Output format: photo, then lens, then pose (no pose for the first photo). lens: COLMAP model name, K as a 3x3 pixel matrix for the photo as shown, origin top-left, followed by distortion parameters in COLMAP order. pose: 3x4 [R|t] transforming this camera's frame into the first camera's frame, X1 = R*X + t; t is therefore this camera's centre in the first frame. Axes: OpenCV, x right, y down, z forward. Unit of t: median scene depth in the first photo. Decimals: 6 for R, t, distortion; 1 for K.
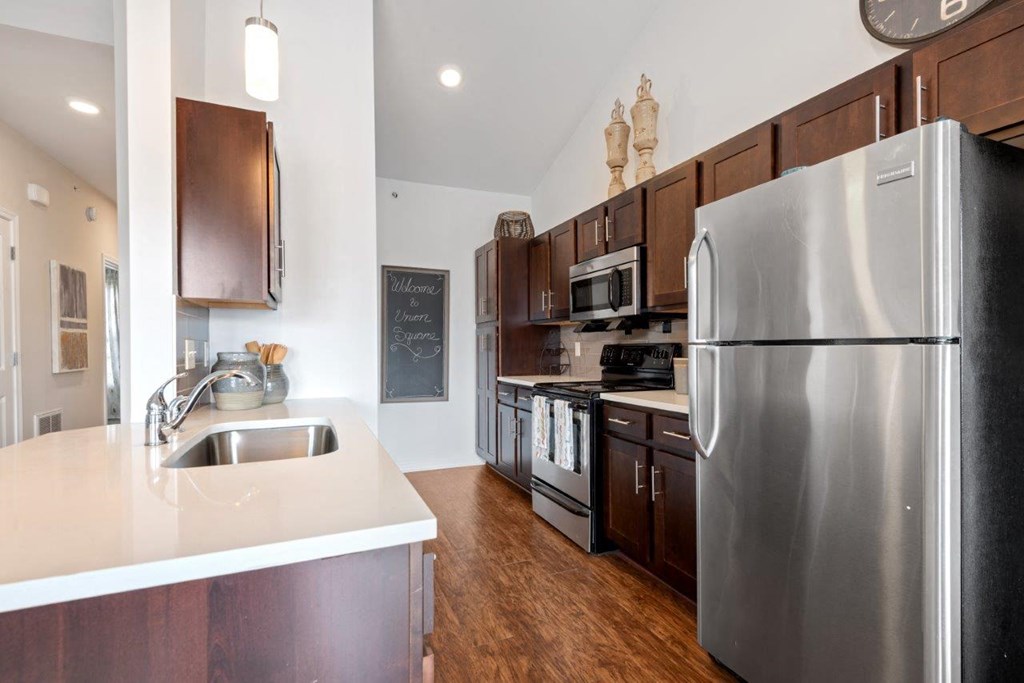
lens RADIAL K [[484.6, 0, 513.4], [0, 484.6, 349.1], [0, 0, 1]] dist [0.011879, -0.001550]
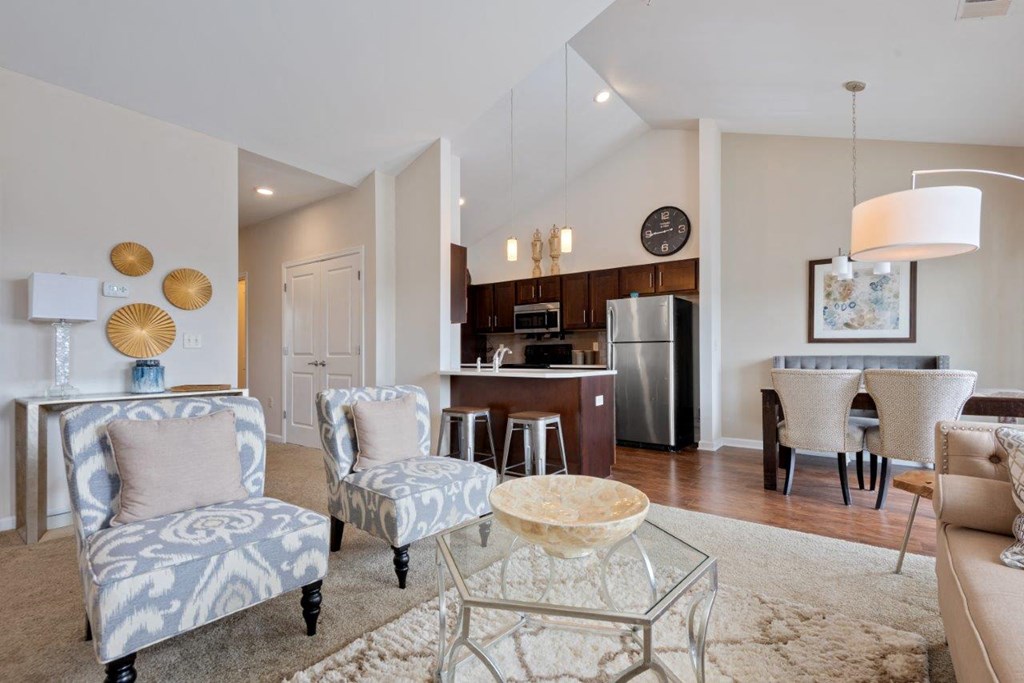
lens RADIAL K [[484.6, 0, 513.7], [0, 484.6, 344.1], [0, 0, 1]] dist [0.011879, -0.001550]
pose [[0.864293, 0.012865, 0.502824, -0.975198], [0.001144, 0.999620, -0.027541, 0.047805], [-0.502988, 0.024379, 0.863950, -0.797461]]
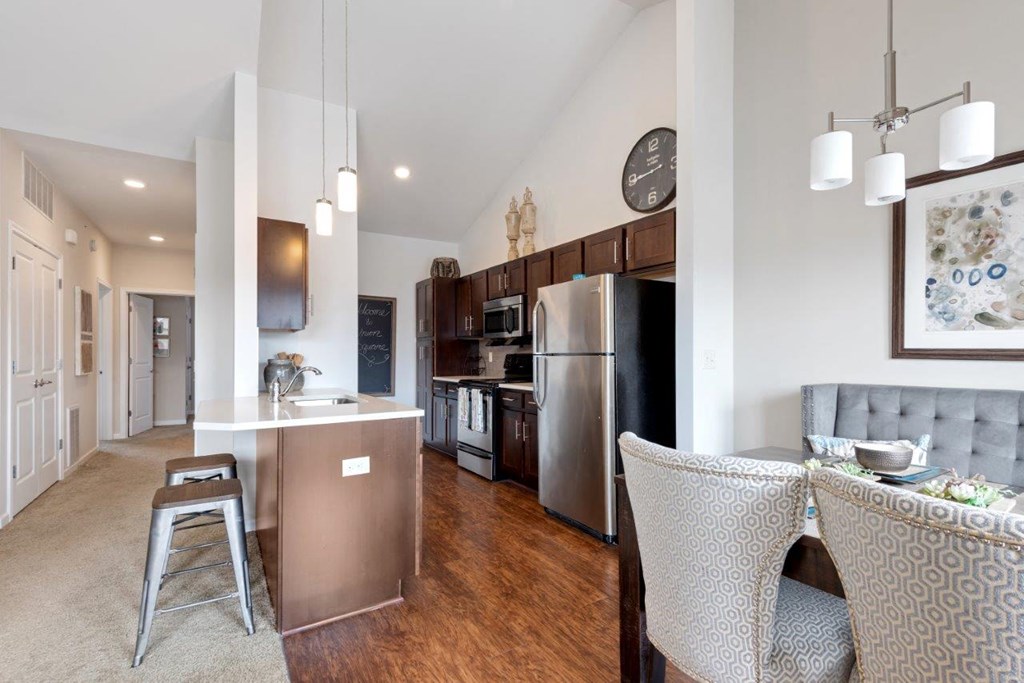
lens RADIAL K [[484.6, 0, 522.9], [0, 484.6, 348.1], [0, 0, 1]] dist [0.011879, -0.001550]
pose [[0.986404, 0.004231, 0.164284, -0.010057], [-0.001175, 0.999824, -0.018698, -0.000084], [-0.164334, 0.018251, 0.986236, -0.550494]]
